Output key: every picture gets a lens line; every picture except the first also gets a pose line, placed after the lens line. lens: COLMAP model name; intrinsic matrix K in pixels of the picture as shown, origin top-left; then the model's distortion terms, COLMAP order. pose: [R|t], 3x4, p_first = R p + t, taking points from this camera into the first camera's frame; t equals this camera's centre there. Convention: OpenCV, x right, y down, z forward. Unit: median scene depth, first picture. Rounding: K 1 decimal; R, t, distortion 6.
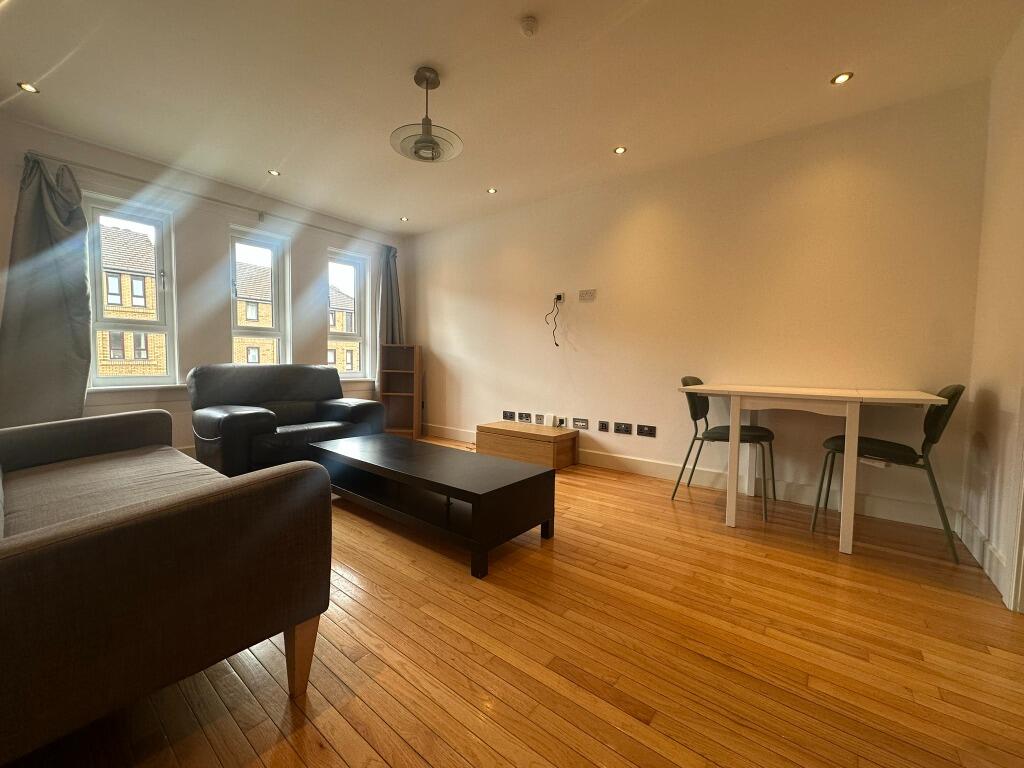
lens RADIAL K [[413.8, 0, 508.1], [0, 413.8, 382.7], [0, 0, 1]] dist [-0.000436, 0.000038]
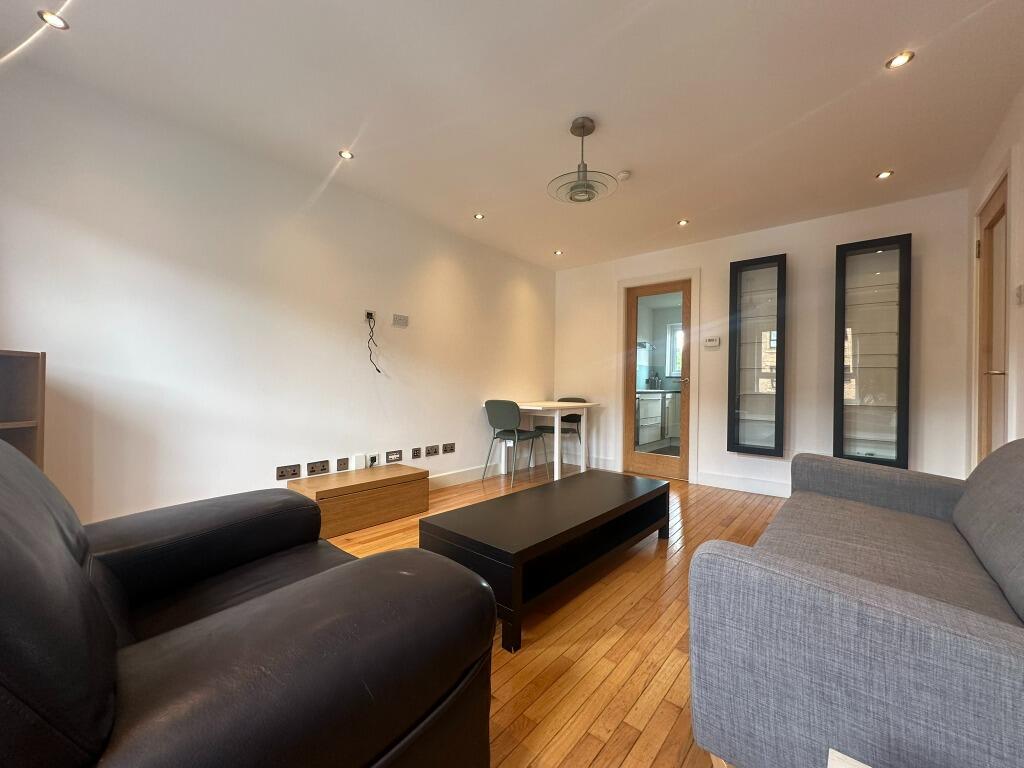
lens RADIAL K [[413.8, 0, 507.1], [0, 413.8, 383.4], [0, 0, 1]] dist [-0.000436, 0.000038]
pose [[0.036820, -0.003347, 0.999316, -0.757578], [0.052436, 0.998623, 0.001413, -0.053699], [-0.997945, 0.052348, 0.036945, 0.720680]]
